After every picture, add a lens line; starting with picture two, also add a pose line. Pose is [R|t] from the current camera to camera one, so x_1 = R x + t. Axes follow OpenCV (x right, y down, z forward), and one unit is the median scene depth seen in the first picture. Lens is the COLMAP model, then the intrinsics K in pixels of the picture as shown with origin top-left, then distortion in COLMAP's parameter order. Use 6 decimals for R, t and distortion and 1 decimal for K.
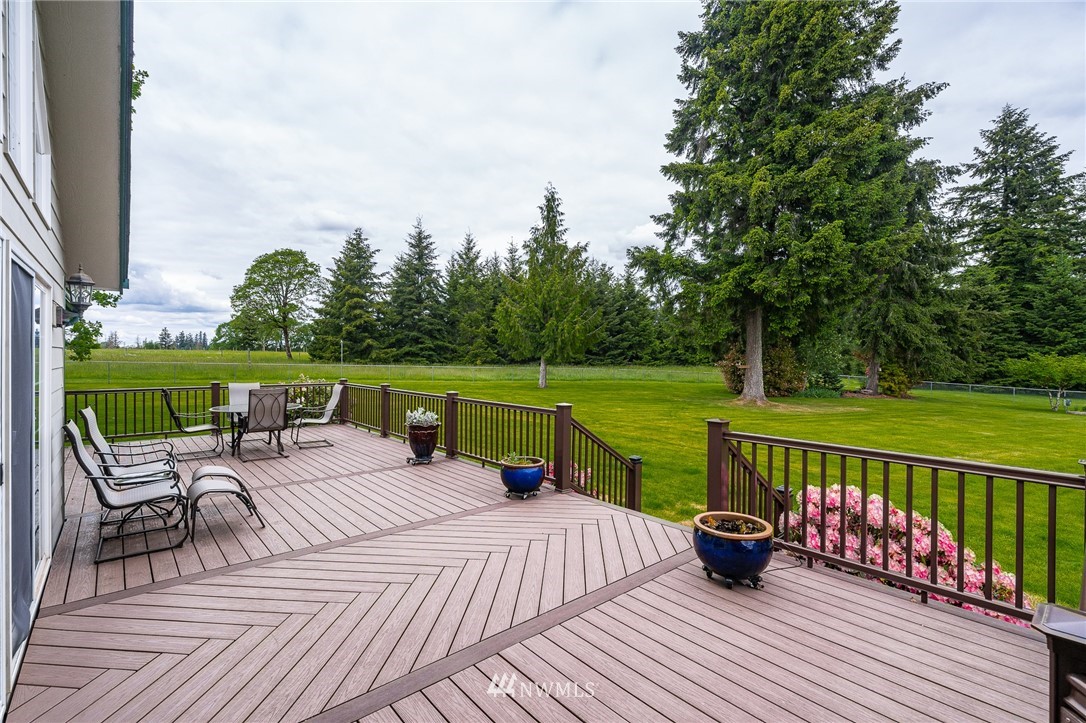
lens RADIAL K [[505.4, 0, 539.1], [0, 505.4, 360.7], [0, 0, 1]] dist [-0.000788, 0.000835]
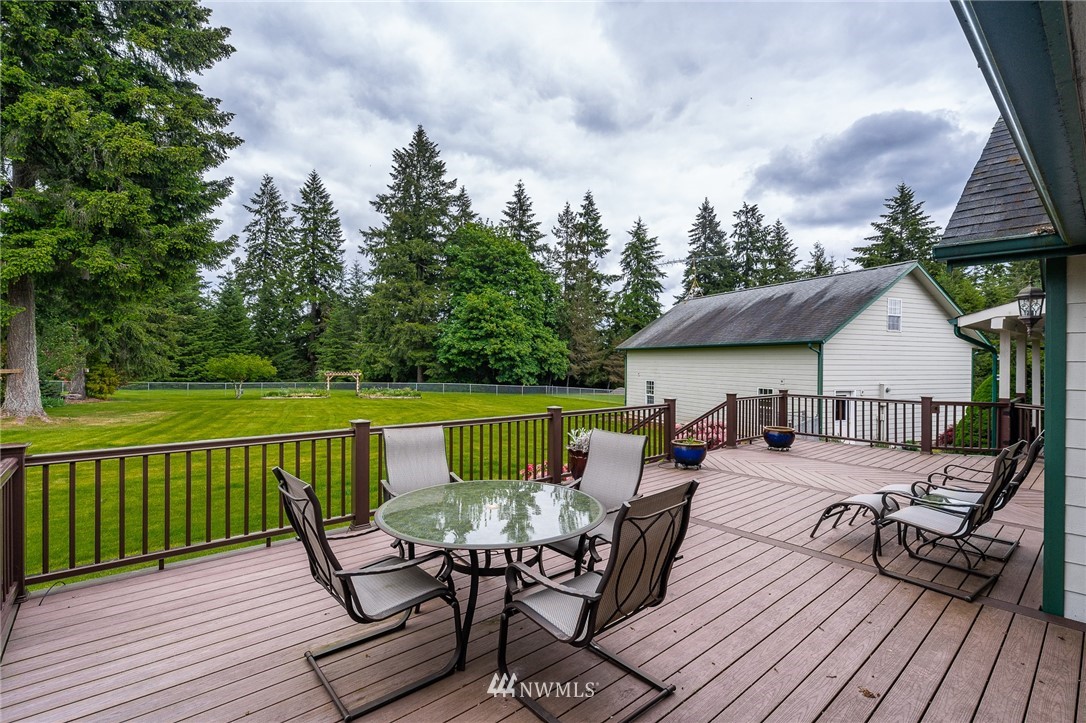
lens RADIAL K [[505.4, 0, 521.0], [0, 505.4, 359.2], [0, 0, 1]] dist [-0.000788, 0.000835]
pose [[-0.000675, -0.004345, 0.999990, -0.276764], [0.002337, 0.999988, 0.004347, -0.005553], [-0.999997, 0.002339, -0.000665, 0.291036]]
